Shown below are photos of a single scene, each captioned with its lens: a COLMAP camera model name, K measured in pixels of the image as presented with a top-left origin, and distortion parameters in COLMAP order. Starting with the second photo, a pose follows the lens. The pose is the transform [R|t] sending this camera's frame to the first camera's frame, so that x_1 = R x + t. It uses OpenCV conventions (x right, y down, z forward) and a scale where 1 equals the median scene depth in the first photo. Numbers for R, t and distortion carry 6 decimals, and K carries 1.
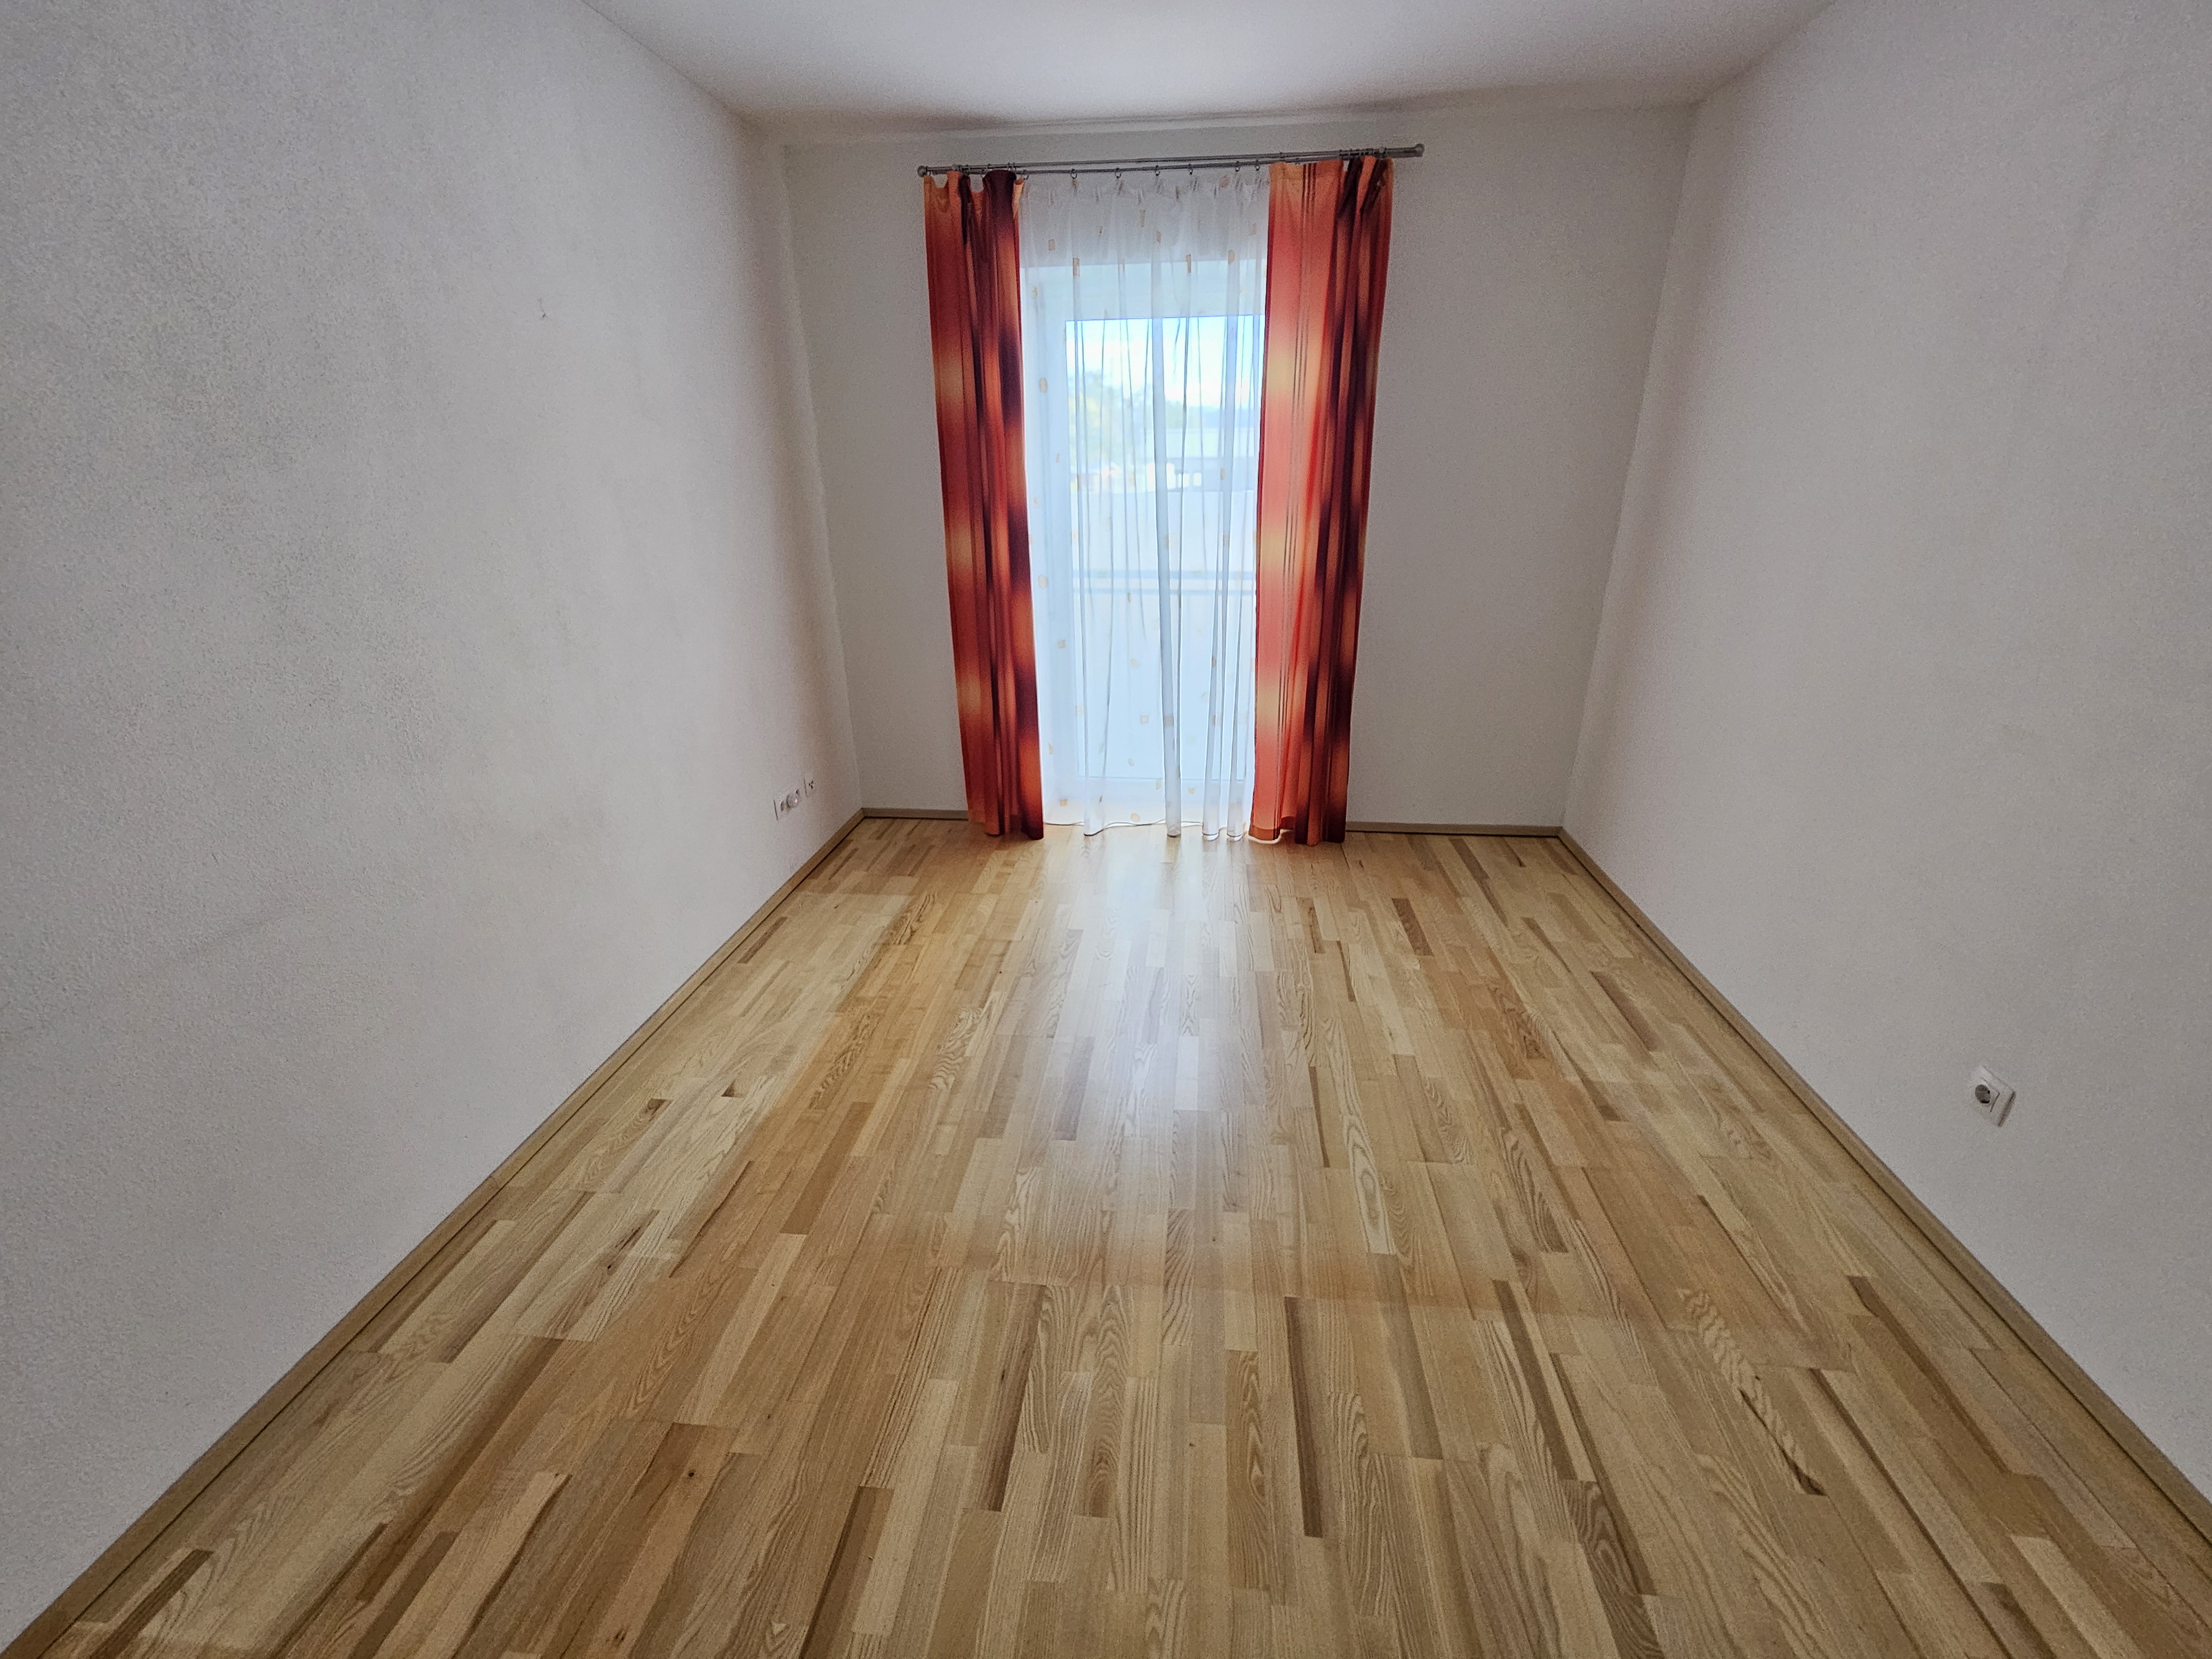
lens RADIAL K [[911.5, 0, 1101.6], [0, 911.5, 838.4], [0, 0, 1]] dist [-0.000435, -0.000561]
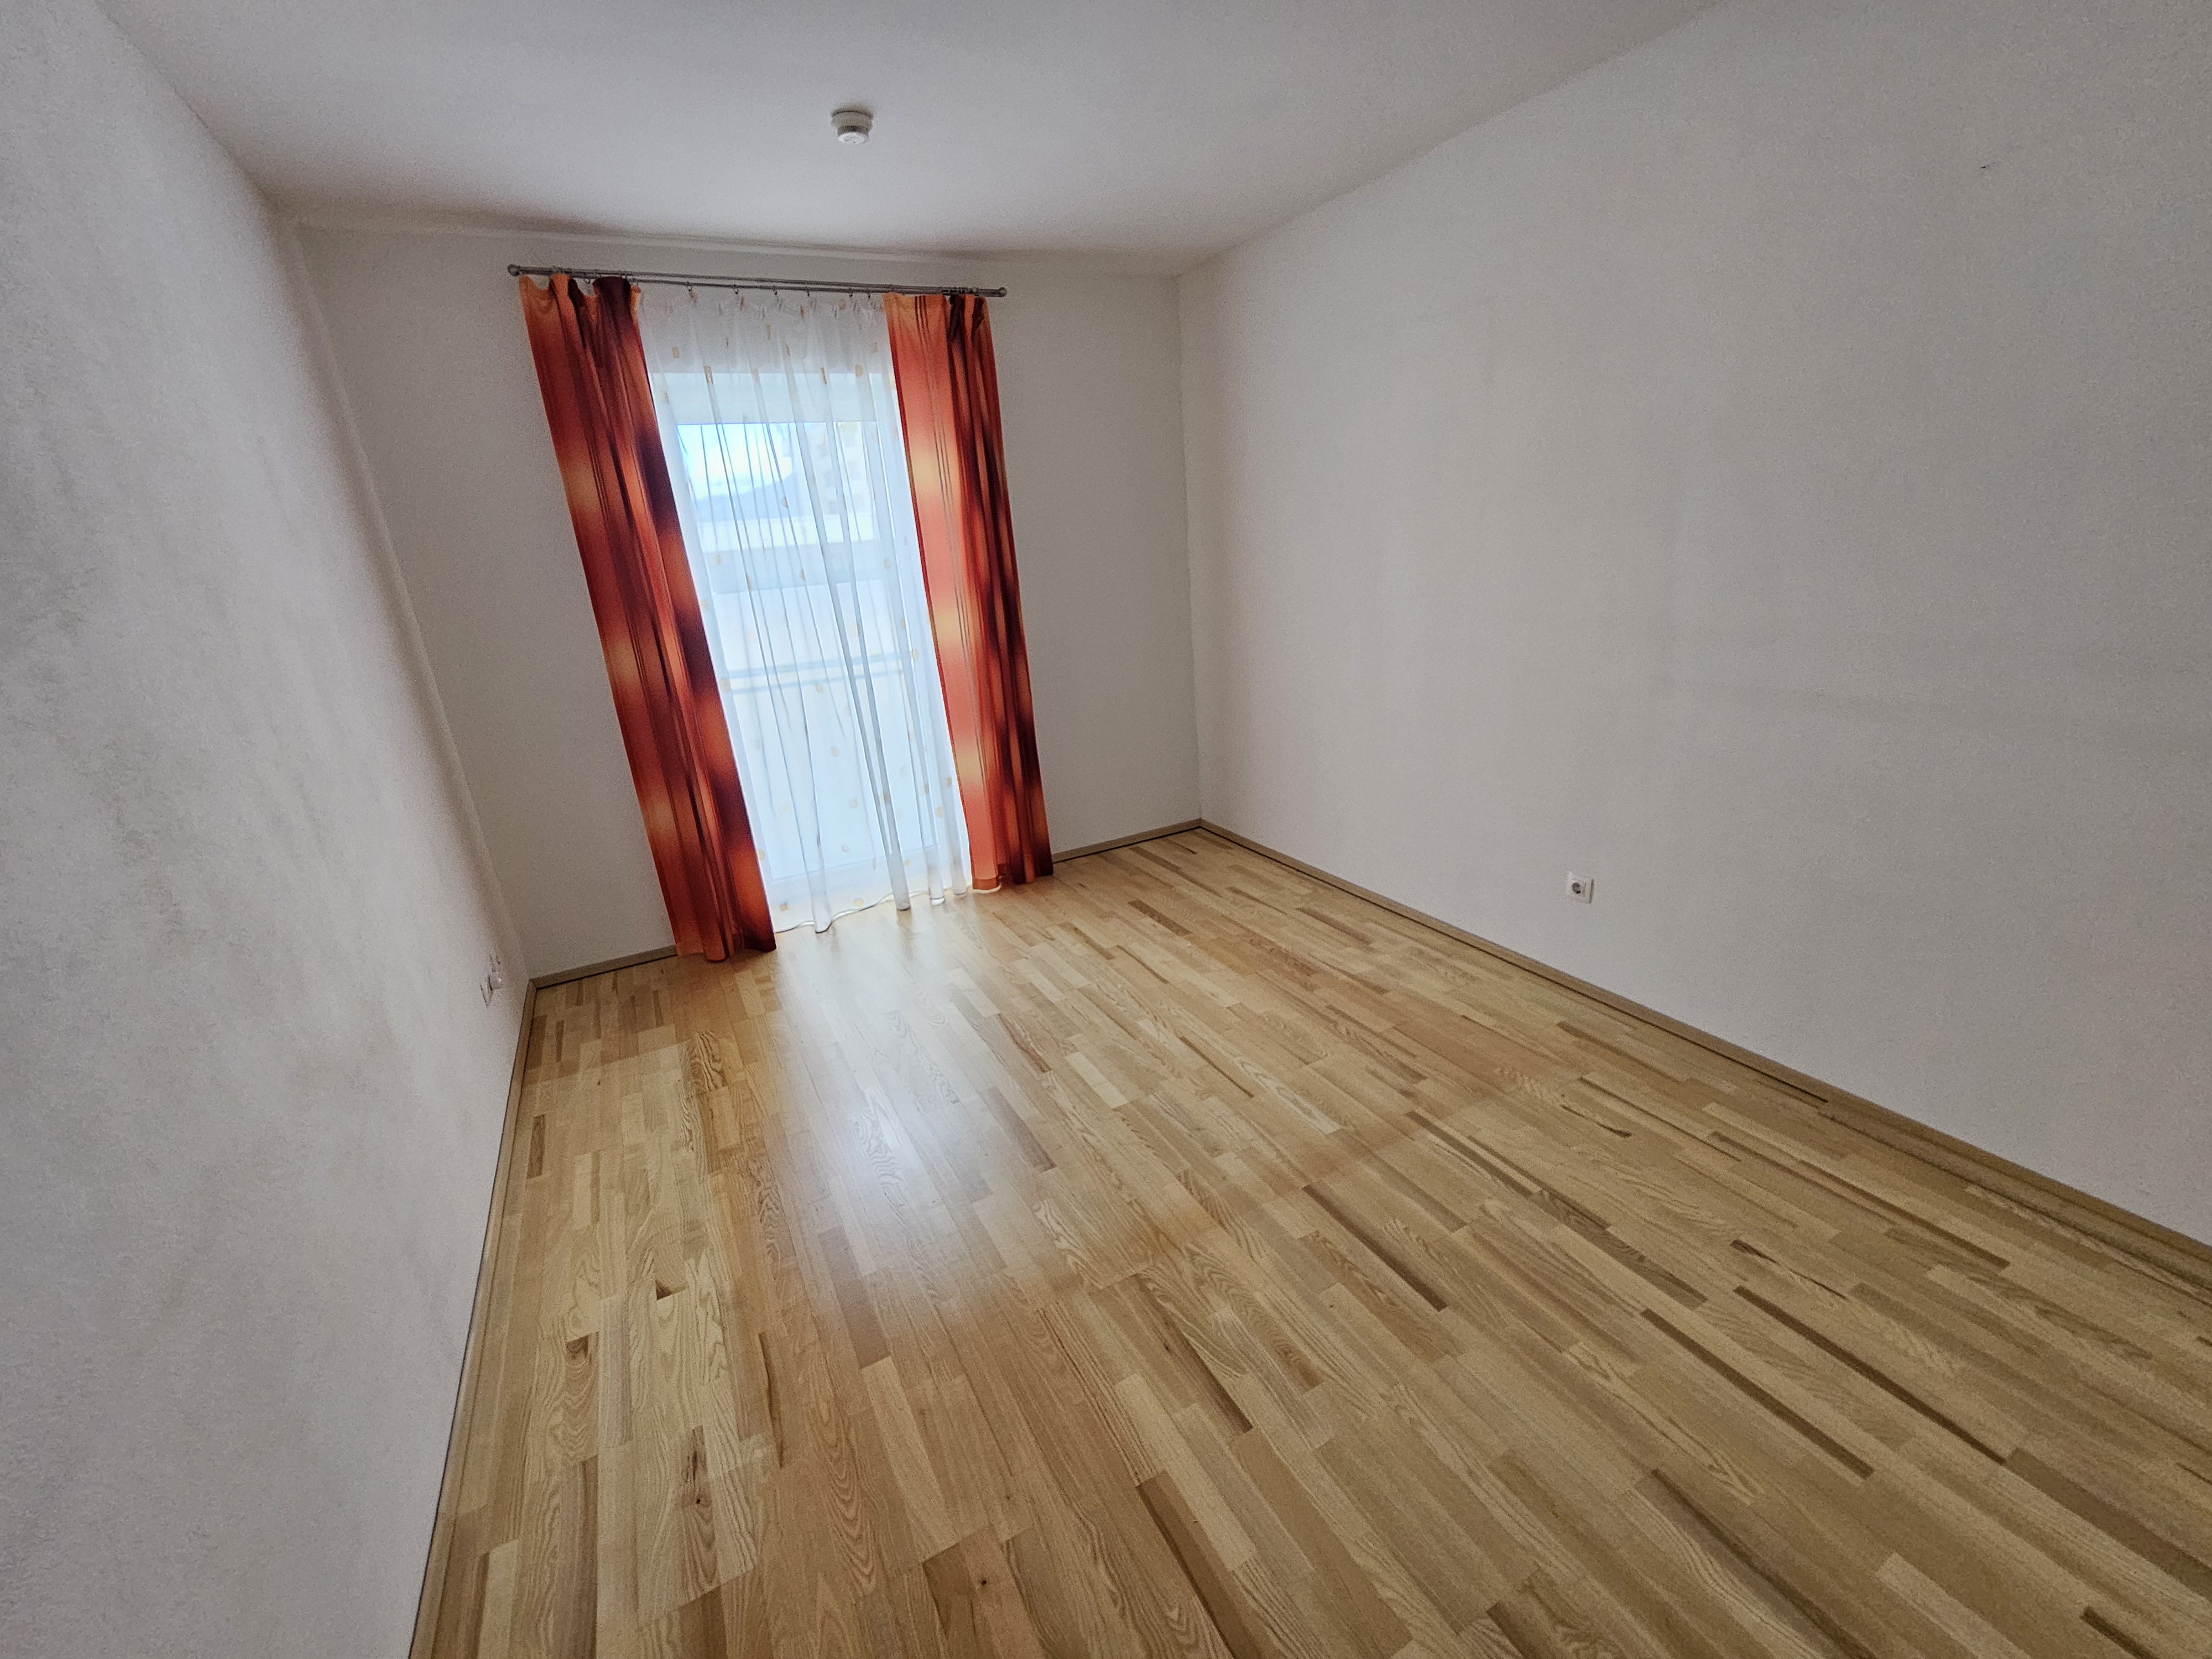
lens RADIAL K [[911.5, 0, 1126.2], [0, 911.5, 834.5], [0, 0, 1]] dist [-0.000435, -0.000561]
pose [[0.826388, -0.225623, 0.515923, -0.378528], [0.270347, 0.962688, -0.012030, -0.006597], [-0.493958, 0.149419, 0.856551, -0.010369]]
